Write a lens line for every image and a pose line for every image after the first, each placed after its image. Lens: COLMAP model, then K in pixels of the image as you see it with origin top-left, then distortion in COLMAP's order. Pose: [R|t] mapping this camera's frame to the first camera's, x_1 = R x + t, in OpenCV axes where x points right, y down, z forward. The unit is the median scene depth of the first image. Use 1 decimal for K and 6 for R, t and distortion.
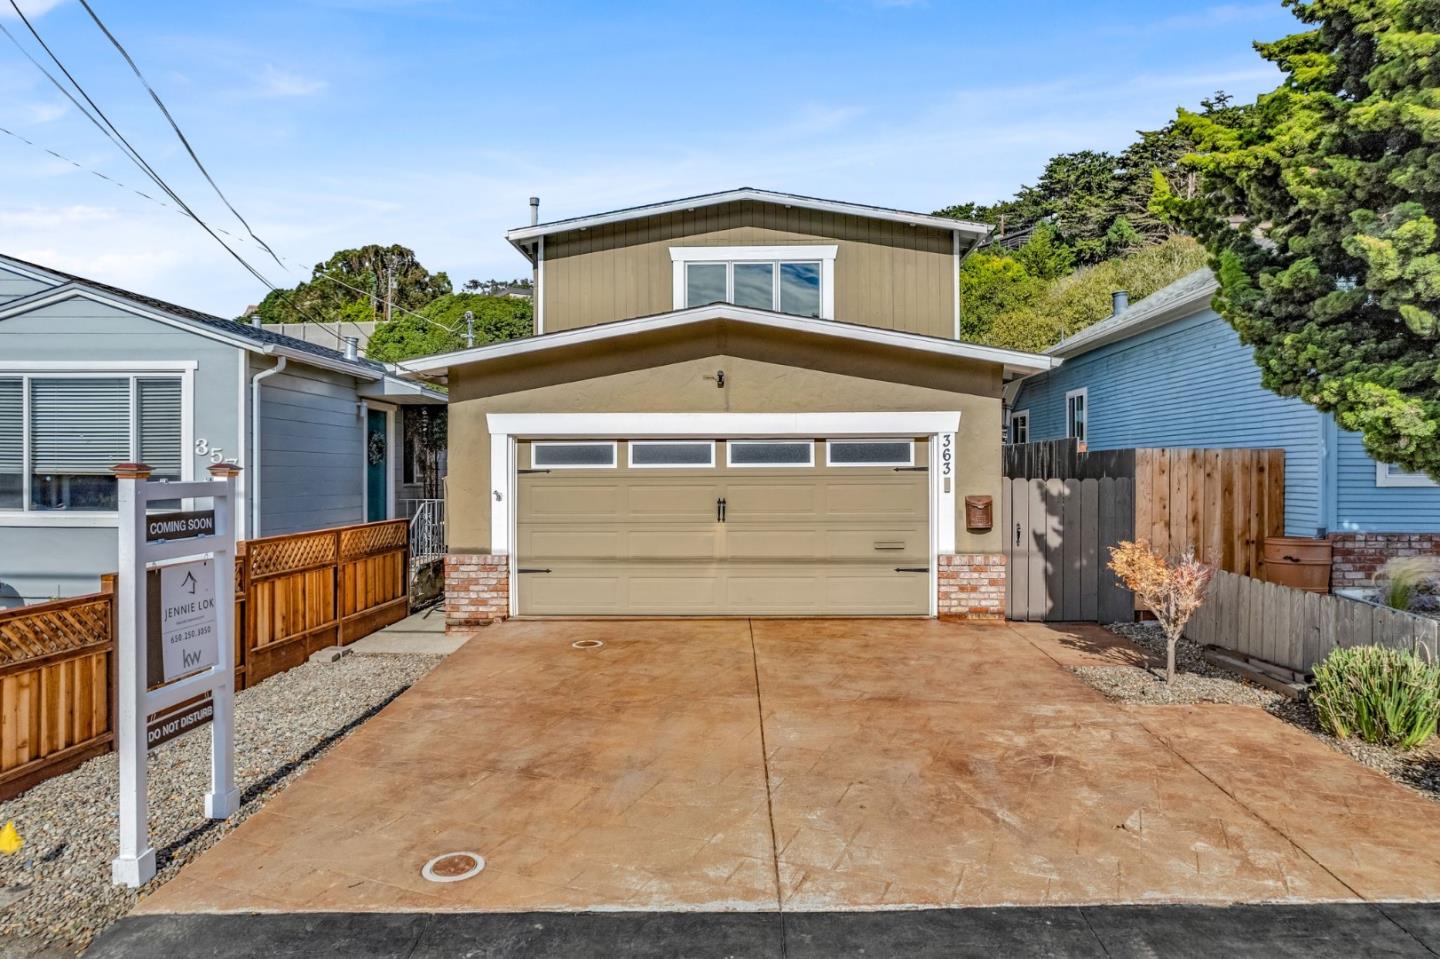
lens RADIAL K [[919.0, 0, 725.3], [0, 919.0, 491.5], [0, 0, 1]] dist [-0.074047, 0.066830]
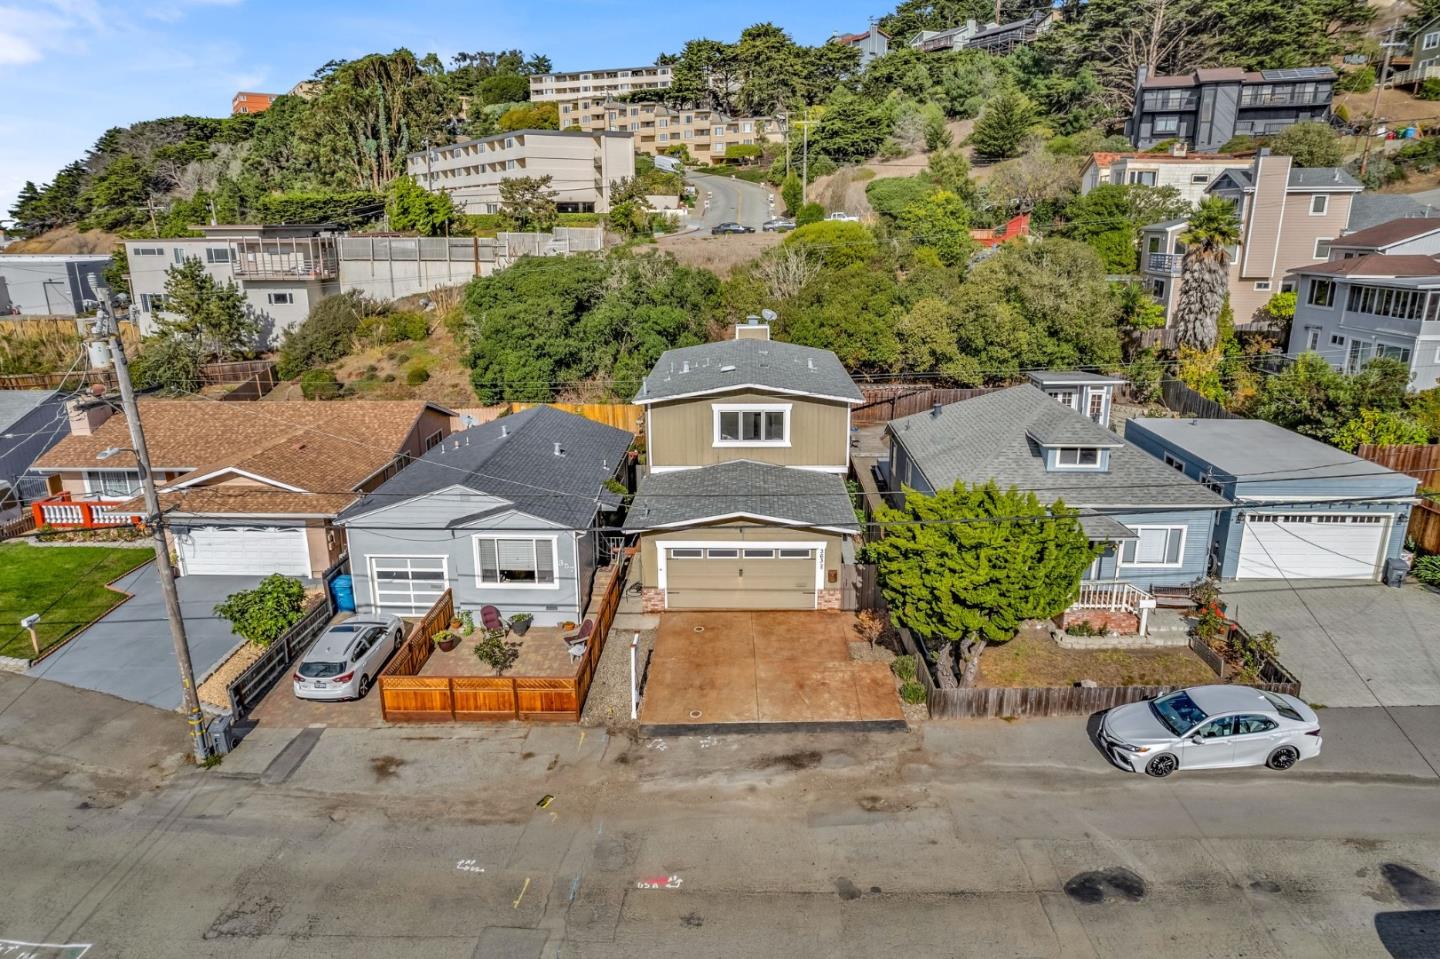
lens RADIAL K [[919.0, 0, 723.7], [0, 919.0, 490.0], [0, 0, 1]] dist [-0.074047, 0.066830]
pose [[0.999956, -0.008356, 0.004279, -0.068227], [0.006907, 0.963551, 0.267437, -0.990458], [-0.006358, -0.267396, 0.963566, -1.652295]]
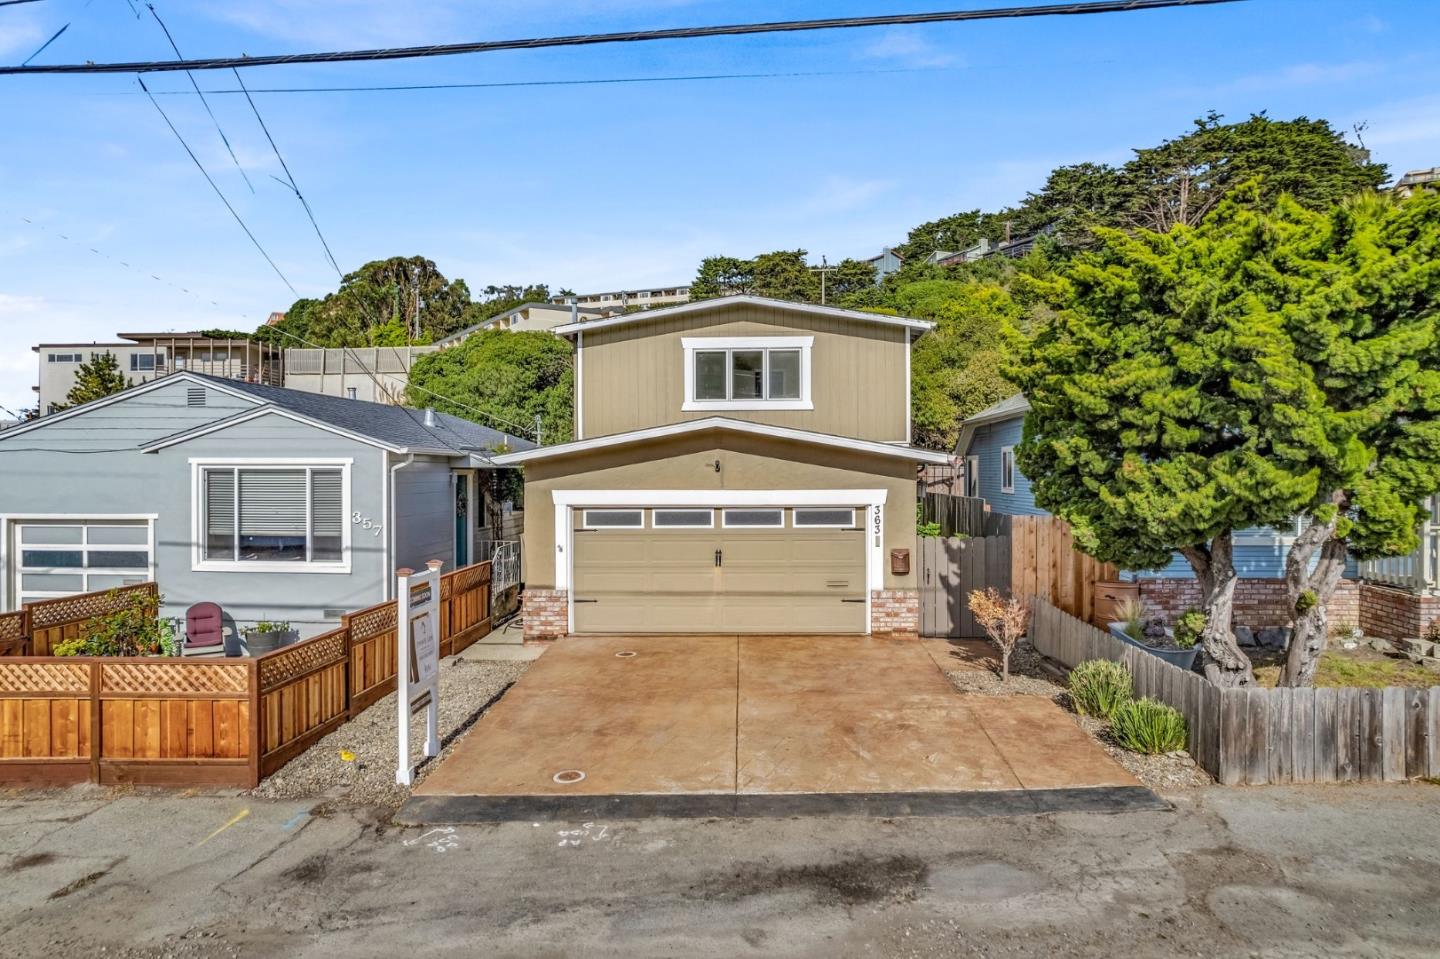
lens RADIAL K [[919.0, 0, 724.1], [0, 919.0, 482.1], [0, 0, 1]] dist [-0.074047, 0.066830]
pose [[0.999882, -0.001495, -0.015297, 0.027039], [0.001373, 0.999967, -0.008008, -0.088009], [0.015308, 0.007986, 0.999851, -0.421828]]
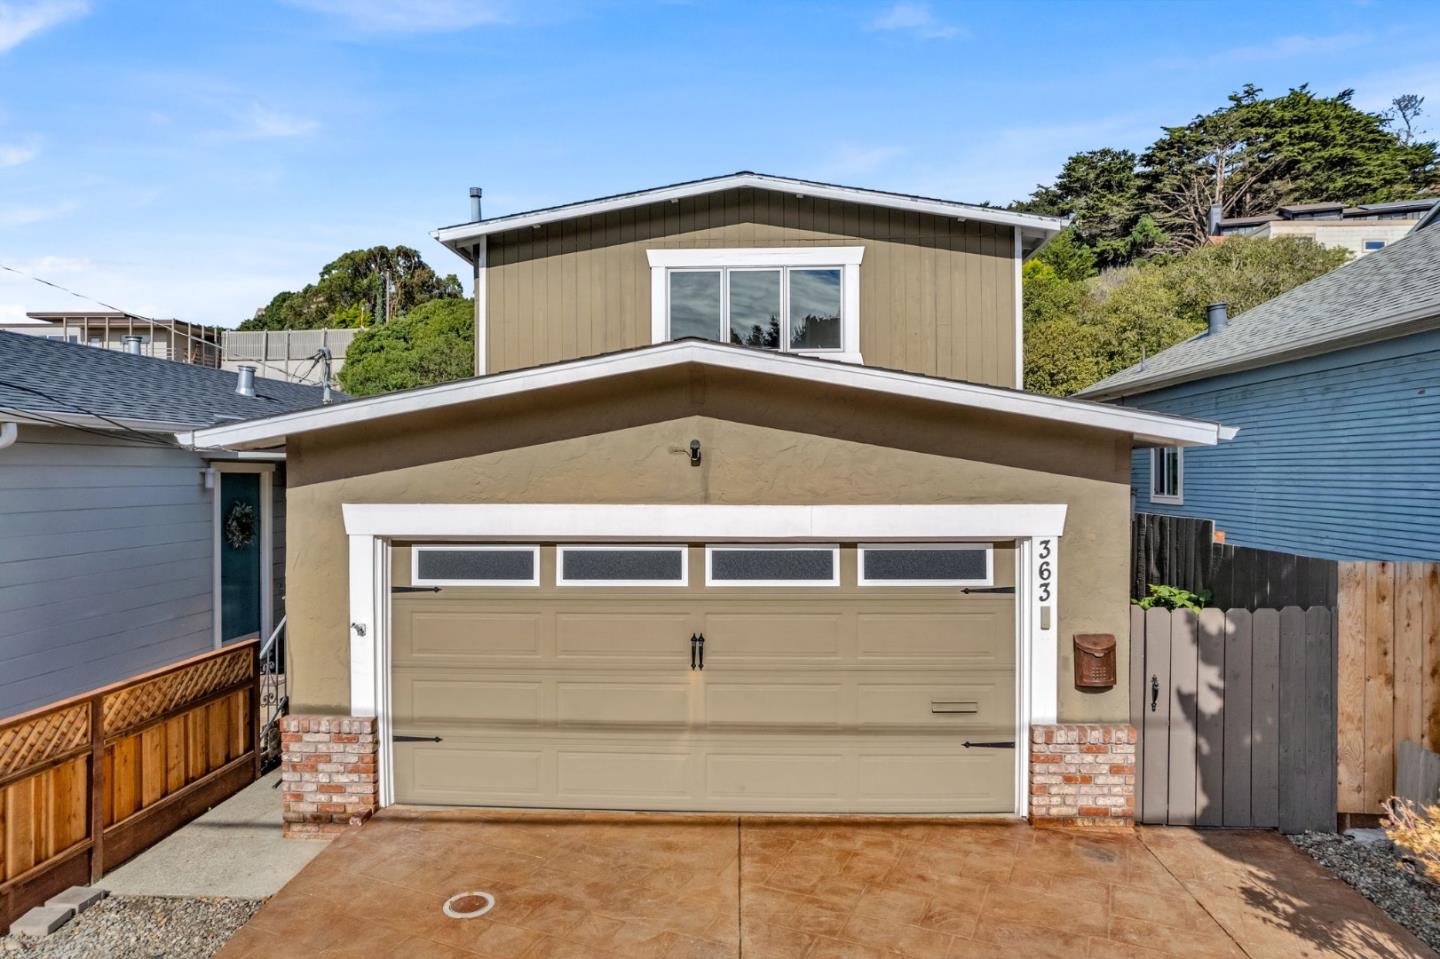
lens RADIAL K [[919.0, 0, 726.7], [0, 919.0, 482.6], [0, 0, 1]] dist [-0.074047, 0.066830]
pose [[0.999937, -0.000034, -0.011183, 0.024653], [-0.000079, 0.999949, -0.010105, -0.096522], [0.011183, 0.010106, 0.999886, 0.353099]]
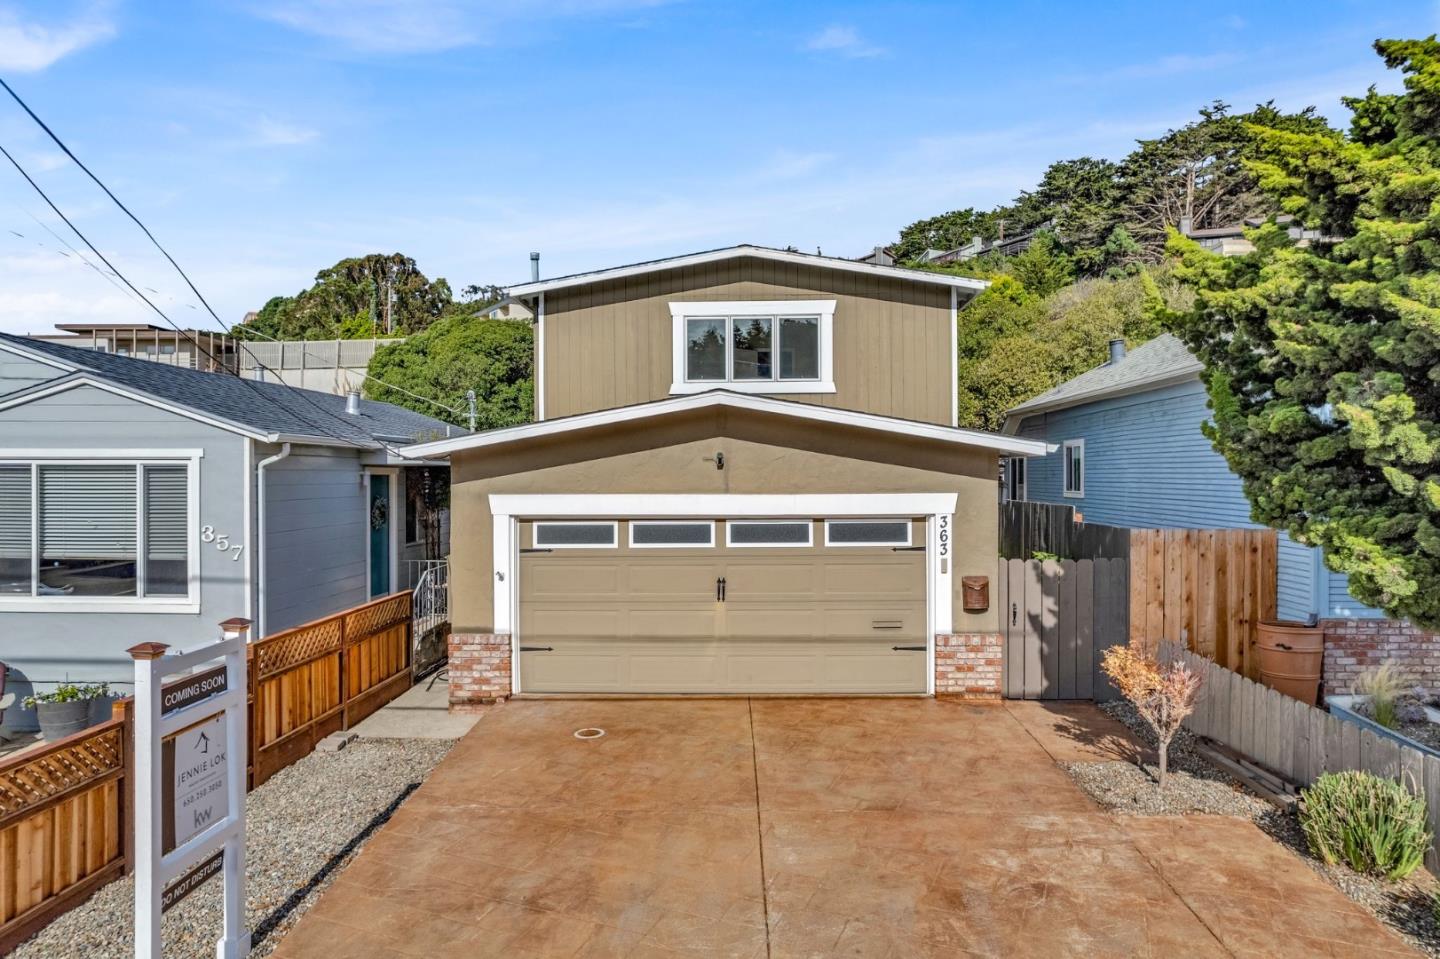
lens RADIAL K [[919.0, 0, 725.4], [0, 919.0, 492.8], [0, 0, 1]] dist [-0.074047, 0.066830]
pose [[0.999997, -0.002567, 0.000007, 0.000779], [0.002567, 0.999997, -0.000378, -0.088368], [-0.000006, 0.000378, 1.000000, -0.012054]]
